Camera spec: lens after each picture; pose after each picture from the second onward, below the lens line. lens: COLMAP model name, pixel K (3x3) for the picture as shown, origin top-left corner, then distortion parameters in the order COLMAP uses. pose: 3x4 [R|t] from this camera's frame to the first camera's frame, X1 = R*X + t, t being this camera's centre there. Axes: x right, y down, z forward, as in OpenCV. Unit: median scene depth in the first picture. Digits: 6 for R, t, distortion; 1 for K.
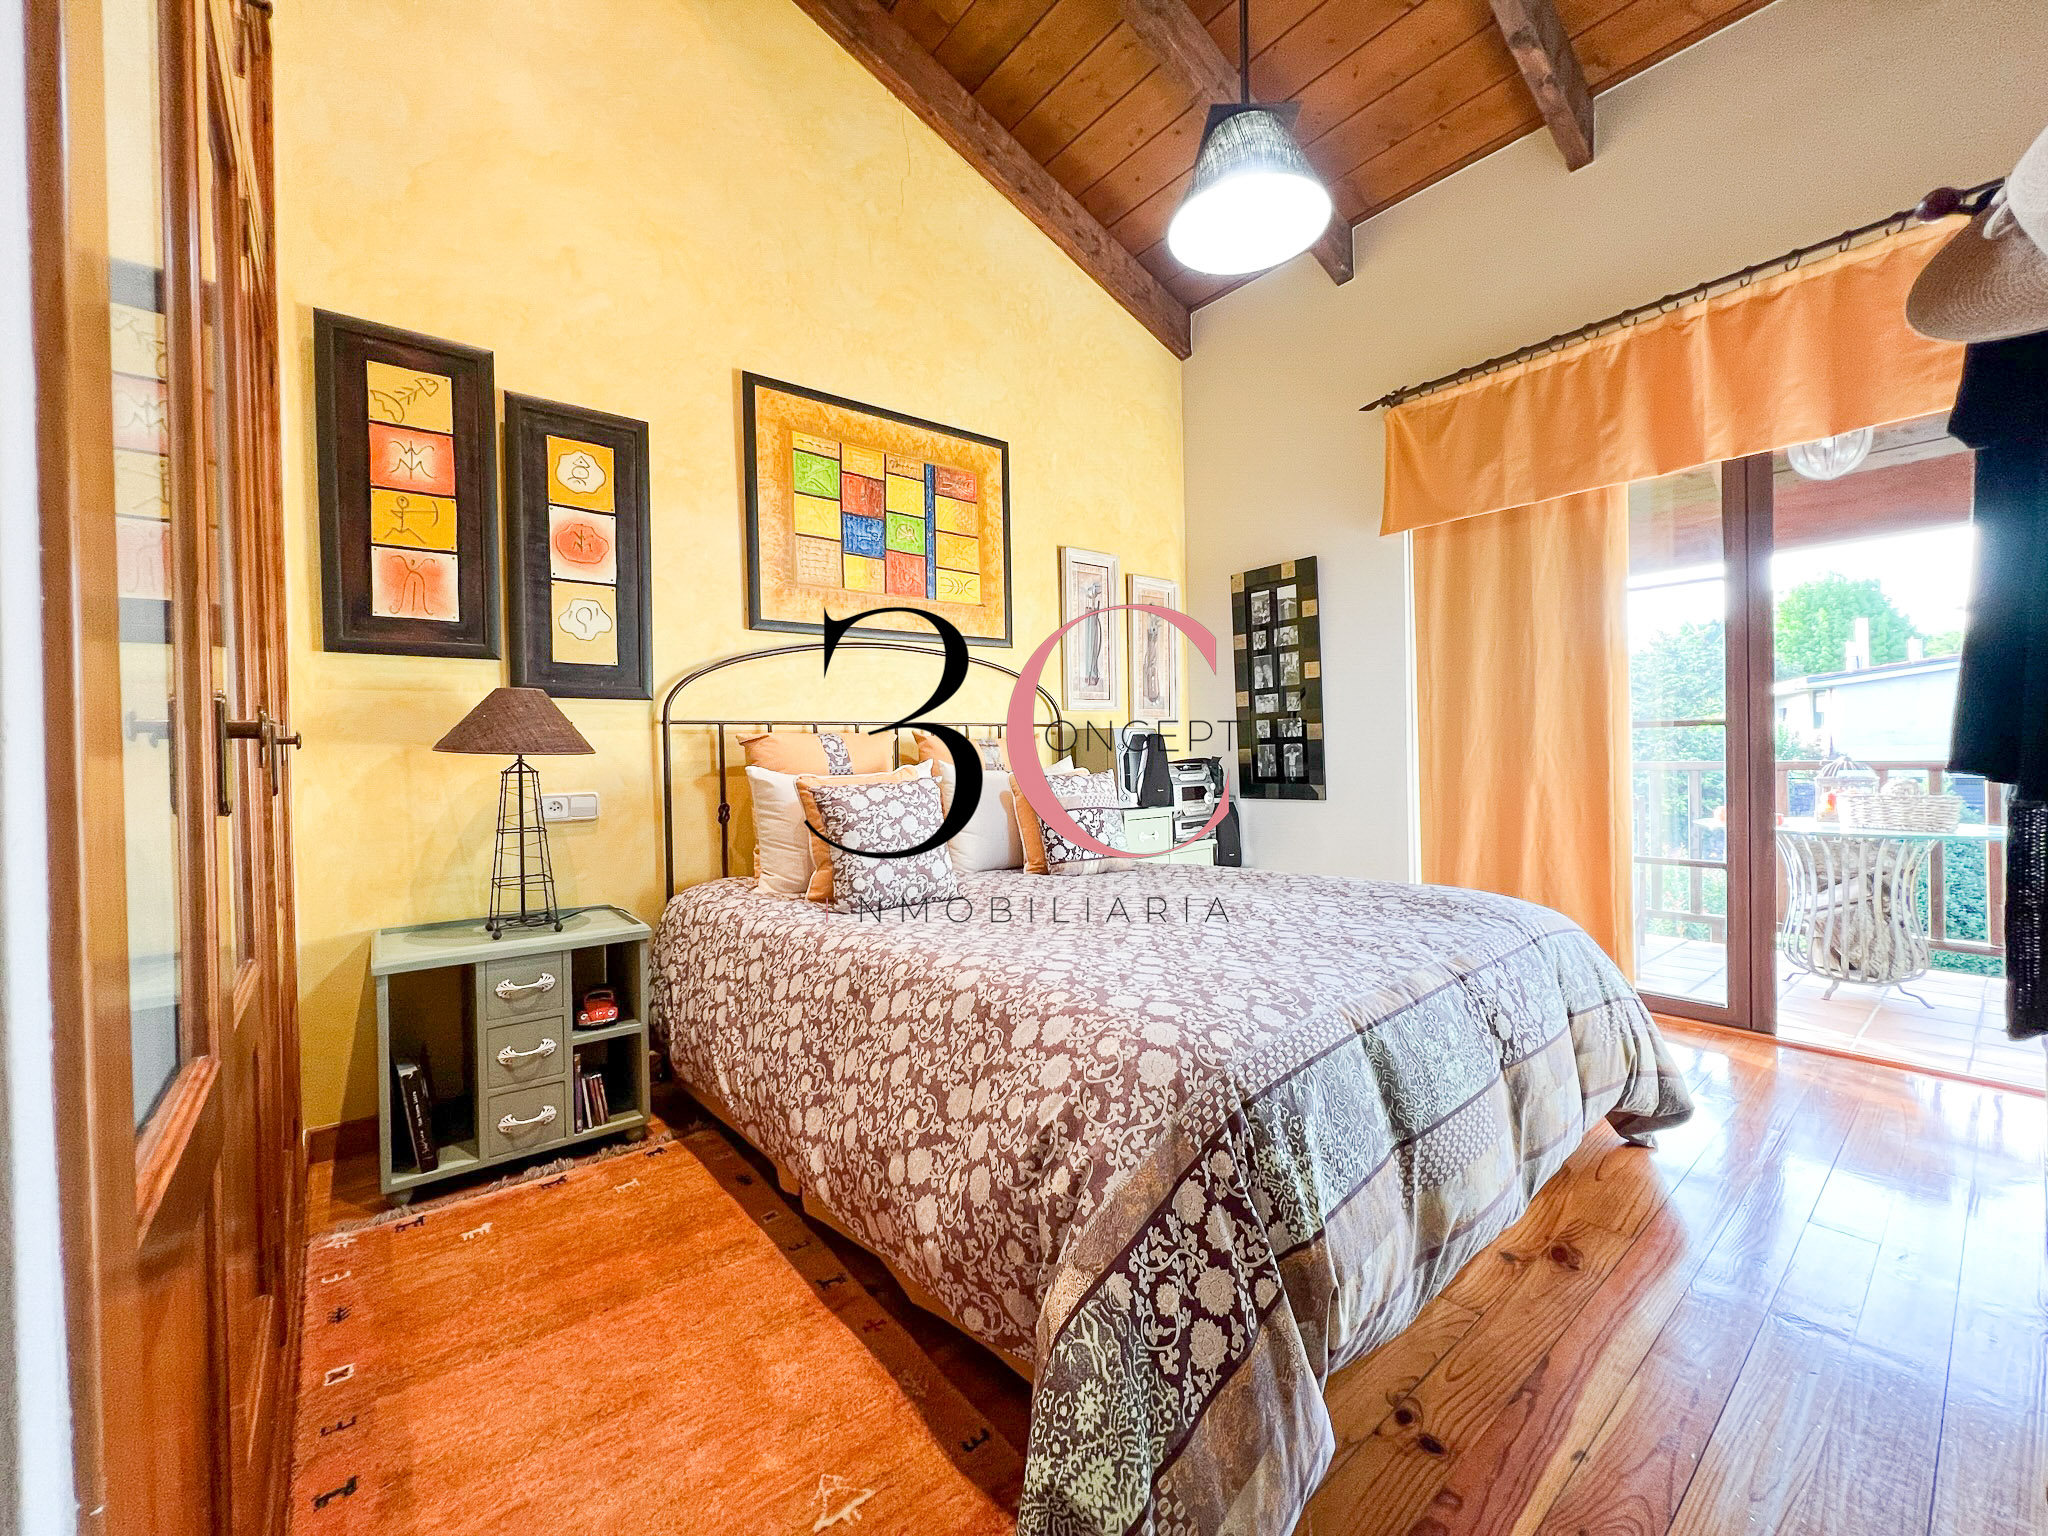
lens RADIAL K [[828.1, 0, 1016.3], [0, 828.1, 766.3], [0, 0, 1]] dist [-0.001723, 0.000977]
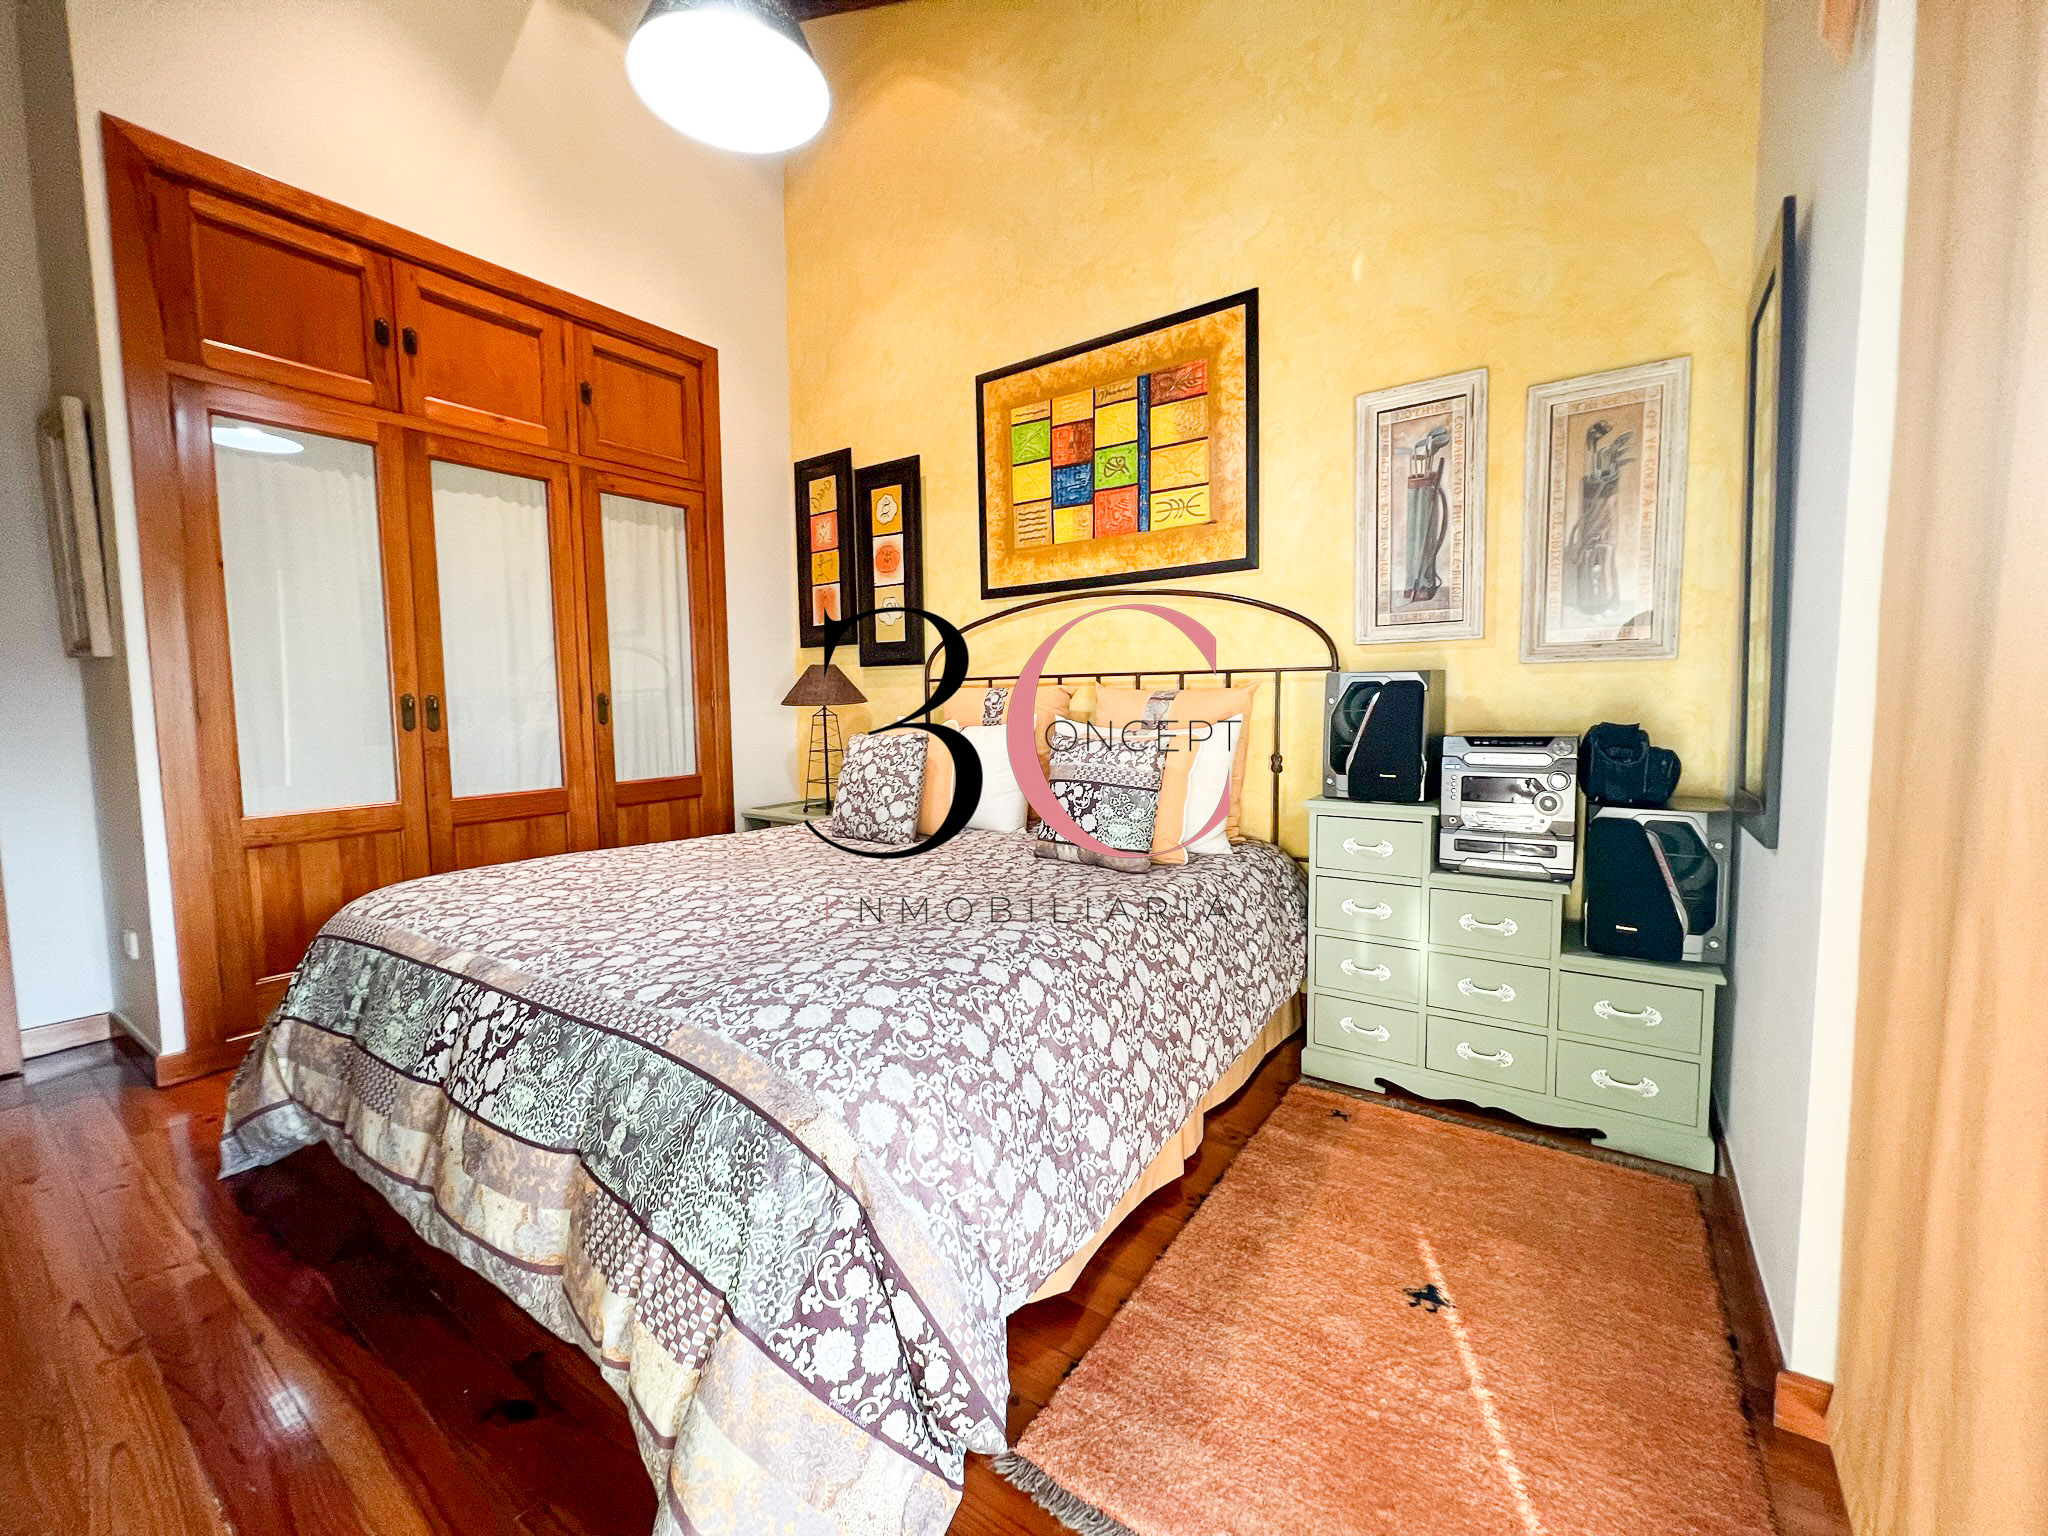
lens RADIAL K [[828.1, 0, 1016.6], [0, 828.1, 765.7], [0, 0, 1]] dist [-0.001723, 0.000977]
pose [[0.270679, 0.088520, -0.958591, 0.822655], [-0.010839, 0.995981, 0.088912, -0.034421], [0.962609, -0.013676, 0.270551, 0.707593]]
